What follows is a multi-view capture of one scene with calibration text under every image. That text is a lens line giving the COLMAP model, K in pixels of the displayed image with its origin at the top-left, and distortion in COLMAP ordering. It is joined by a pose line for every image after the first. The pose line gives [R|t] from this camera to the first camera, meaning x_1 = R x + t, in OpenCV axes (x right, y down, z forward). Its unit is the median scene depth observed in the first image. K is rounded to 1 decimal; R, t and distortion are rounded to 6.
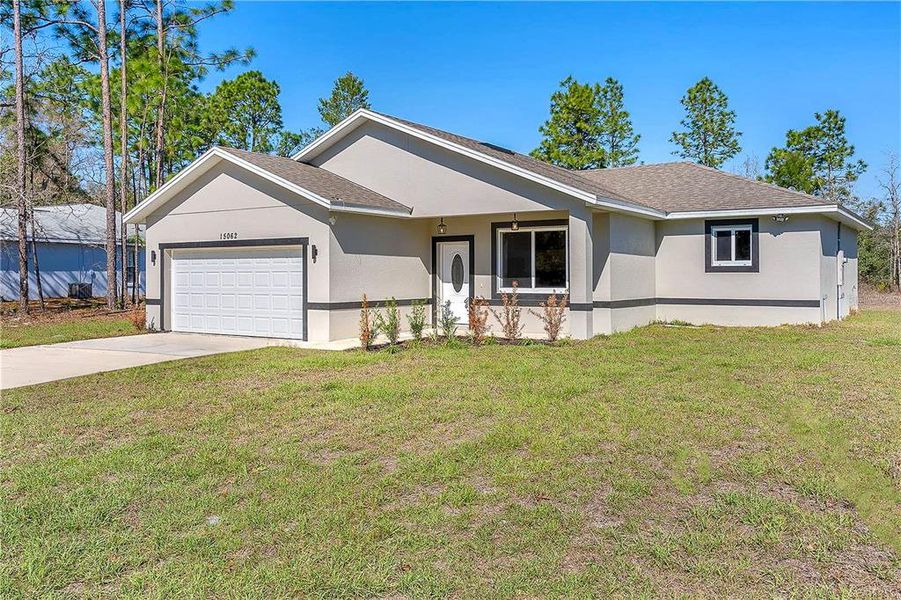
lens RADIAL K [[742.8, 0, 447.7], [0, 742.8, 269.5], [0, 0, 1]] dist [0.012285, 0.004362]
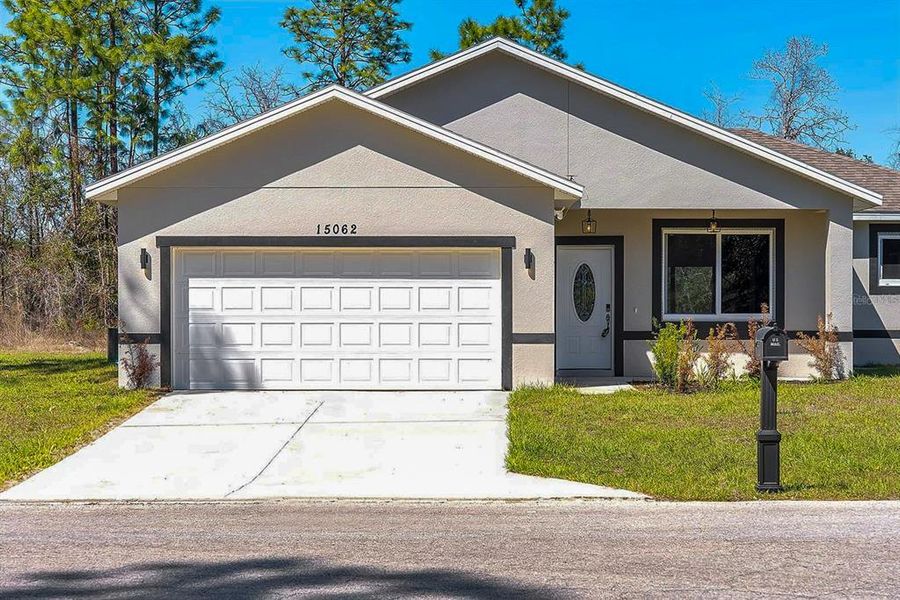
lens RADIAL K [[1957.5, 0, 450.0], [0, 1957.5, 300.0], [0, 0, 1]] dist [-0.047553, -0.049250]
pose [[0.835199, 0.006481, 0.549910, -1.087945], [-0.007091, 0.999974, -0.001016, 0.014710], [-0.549902, -0.003051, 0.835224, -0.405841]]
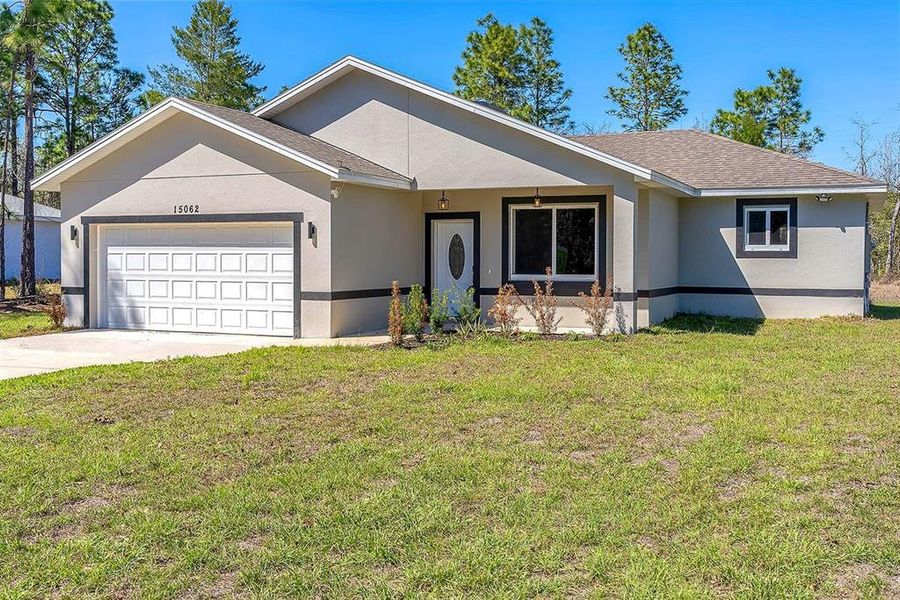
lens RADIAL K [[943.6, 0, 444.3], [0, 943.6, 273.5], [0, 0, 1]] dist [0.008729, -0.000536]
pose [[0.986766, 0.003604, 0.162111, -0.180536], [-0.007545, 0.999691, 0.023705, -0.001506], [-0.161975, -0.024614, 0.986488, -0.054912]]
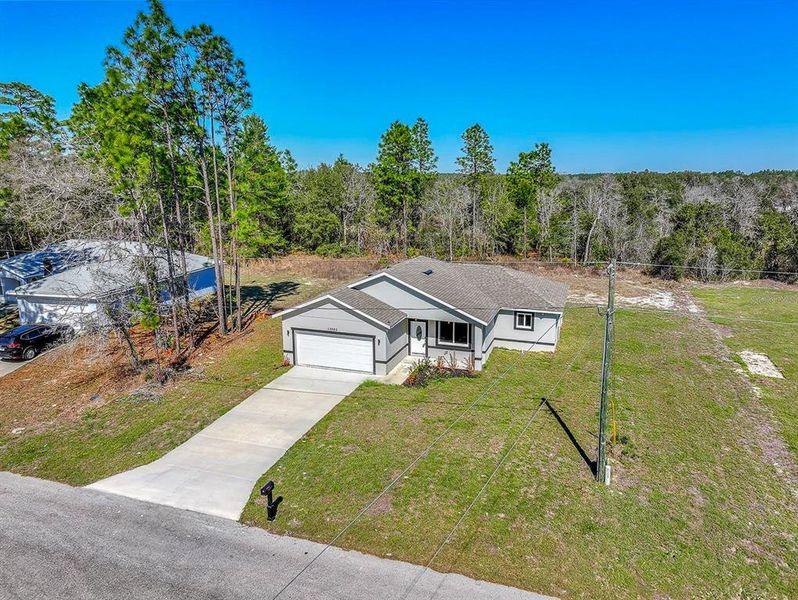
lens RADIAL K [[562.8, 0, 399.0], [0, 562.8, 300.0], [0, 0, 1]] dist [0.005384, 0.001431]
pose [[0.966769, -0.046557, 0.251377, -0.525726], [-0.008620, 0.976783, 0.214057, -0.513185], [-0.255507, -0.209111, 0.943922, -0.720679]]
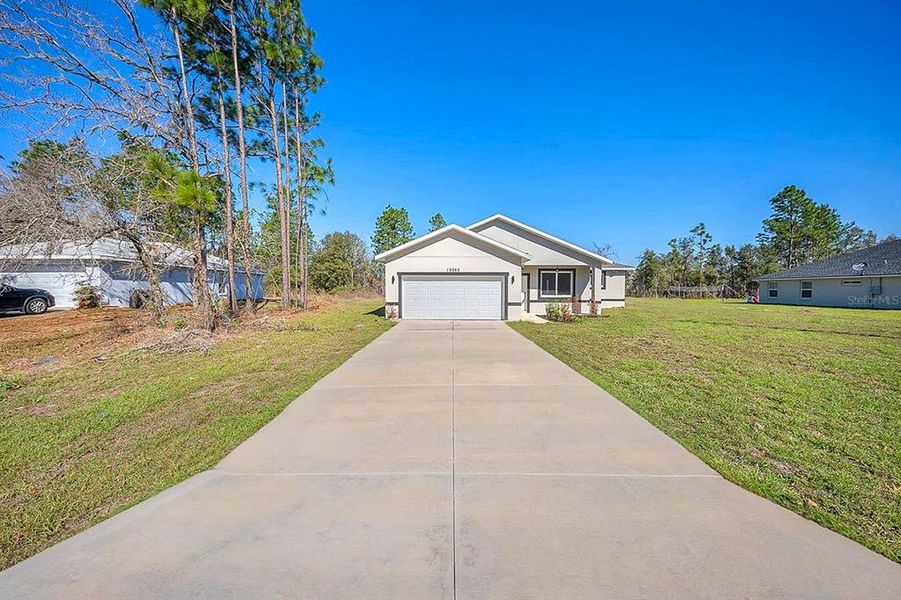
lens RADIAL K [[306.4, 0, 445.8], [0, 306.4, 296.7], [0, 0, 1]] dist [-0.000470, -0.000017]
pose [[0.844872, -0.008046, 0.534907, -0.733275], [-0.008432, 0.999562, 0.028354, 0.003474], [-0.534901, -0.028466, 0.844435, 0.309840]]
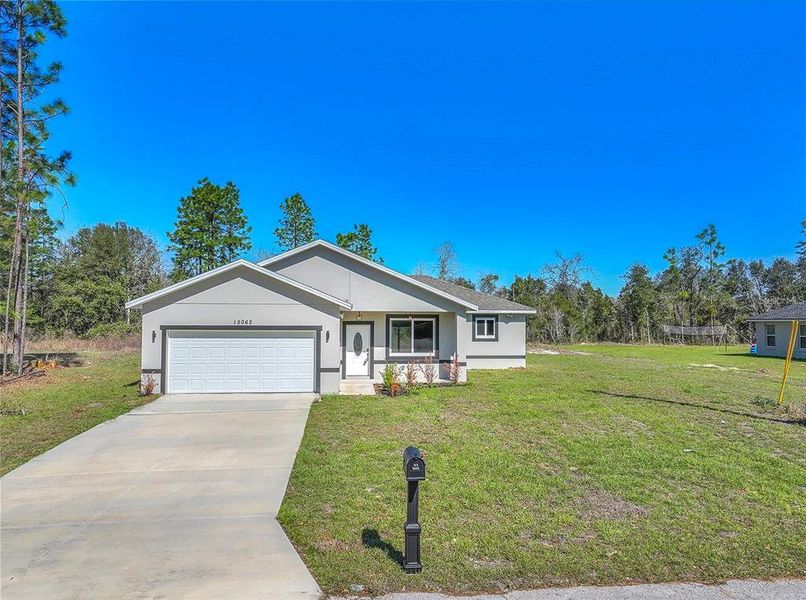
lens RADIAL K [[583.8, 0, 412.1], [0, 583.8, 296.4], [0, 0, 1]] dist [0.000898, -0.001862]
pose [[0.766828, 0.031874, 0.641061, -0.742195], [-0.010059, 0.999240, -0.037650, -0.054127], [-0.641774, 0.022423, 0.766566, -0.052664]]
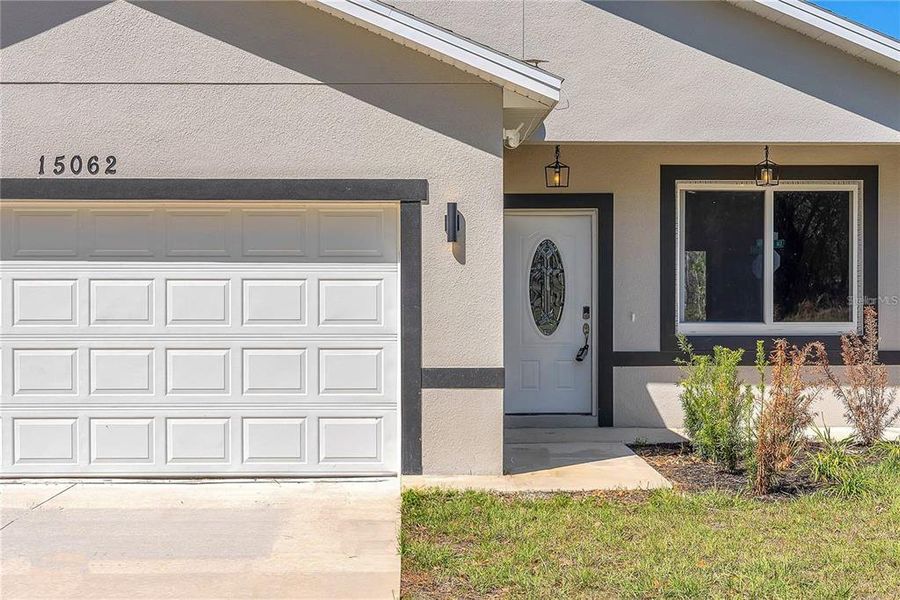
lens RADIAL K [[1566.5, 0, 460.9], [0, 1566.5, 300.1], [0, 0, 1]] dist [-0.000519, 0.090354]
pose [[0.812718, 0.002095, 0.582654, -0.538365], [-0.006442, 0.999965, 0.005390, 0.007740], [-0.582622, -0.008134, 0.812703, 0.354256]]
